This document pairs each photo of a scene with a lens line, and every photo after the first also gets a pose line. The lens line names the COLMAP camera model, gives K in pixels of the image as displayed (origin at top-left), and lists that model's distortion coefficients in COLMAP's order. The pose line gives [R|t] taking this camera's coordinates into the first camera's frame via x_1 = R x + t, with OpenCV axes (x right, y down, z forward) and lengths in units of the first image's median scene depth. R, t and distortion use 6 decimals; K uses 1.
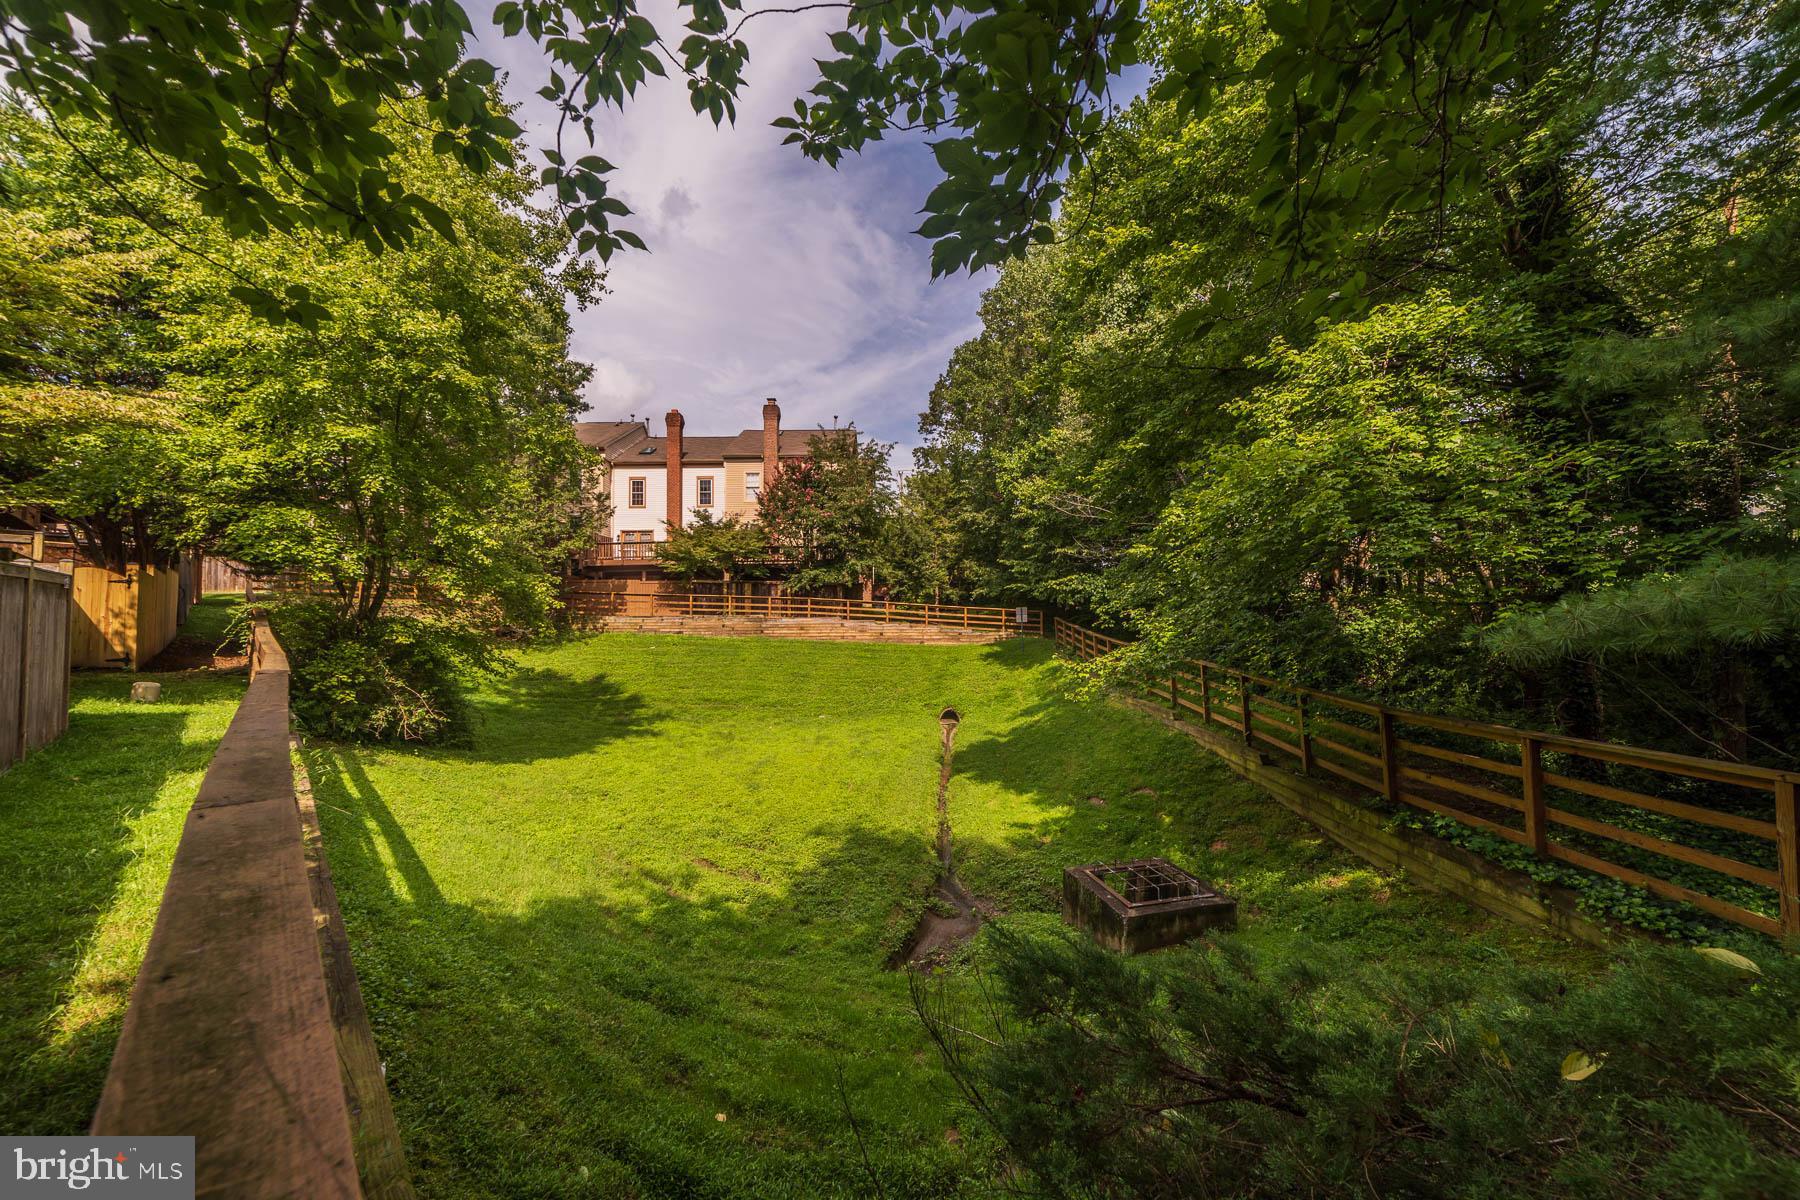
lens RADIAL K [[704.6, 0, 897.1], [0, 704.6, 604.7], [0, 0, 1]] dist [-0.000760, -0.000065]
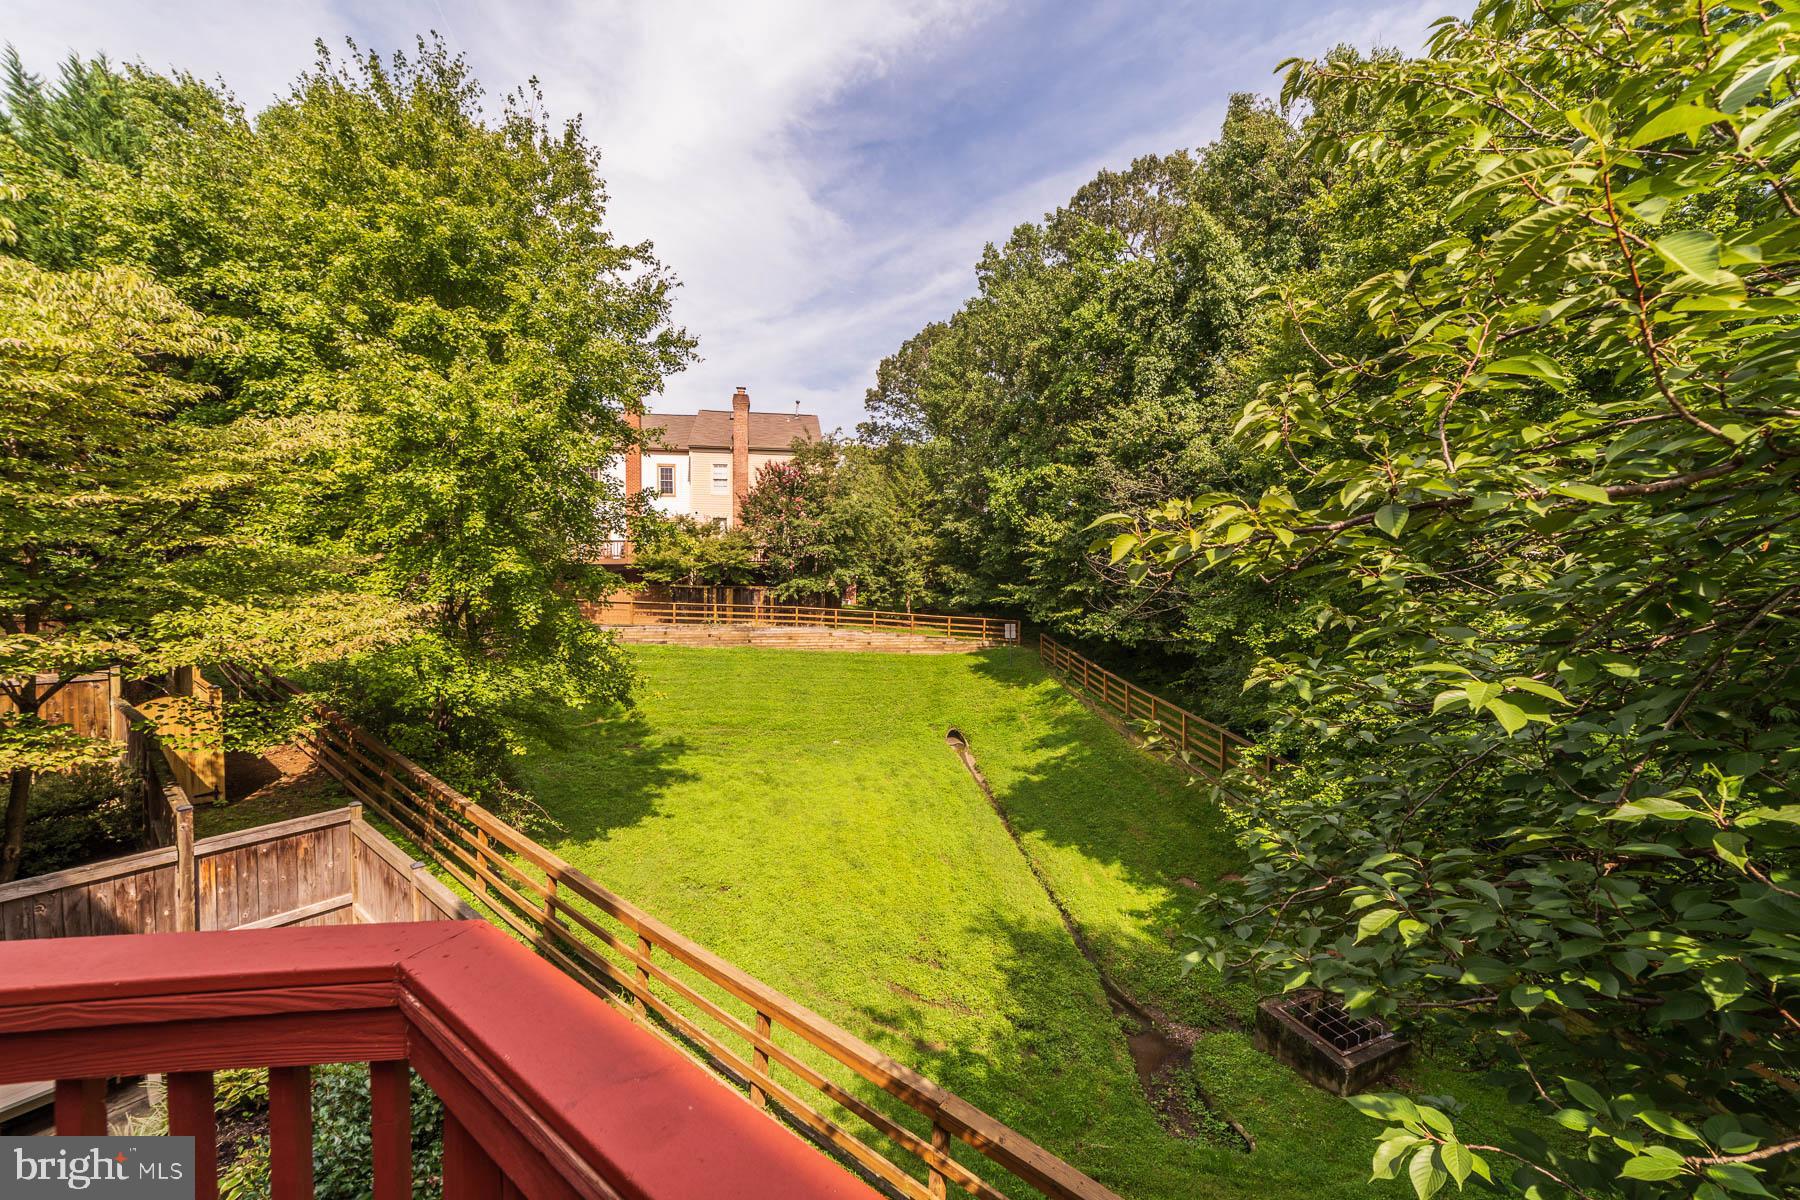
lens RADIAL K [[708.4, 0, 900.0], [0, 708.4, 600.0], [0, 0, 1]] dist [0.000513, 0.000051]
pose [[0.986221, 0.005759, 0.165334, -0.147403], [-0.019446, 0.996501, 0.081287, -0.104221], [-0.164287, -0.083382, 0.982882, -0.011981]]
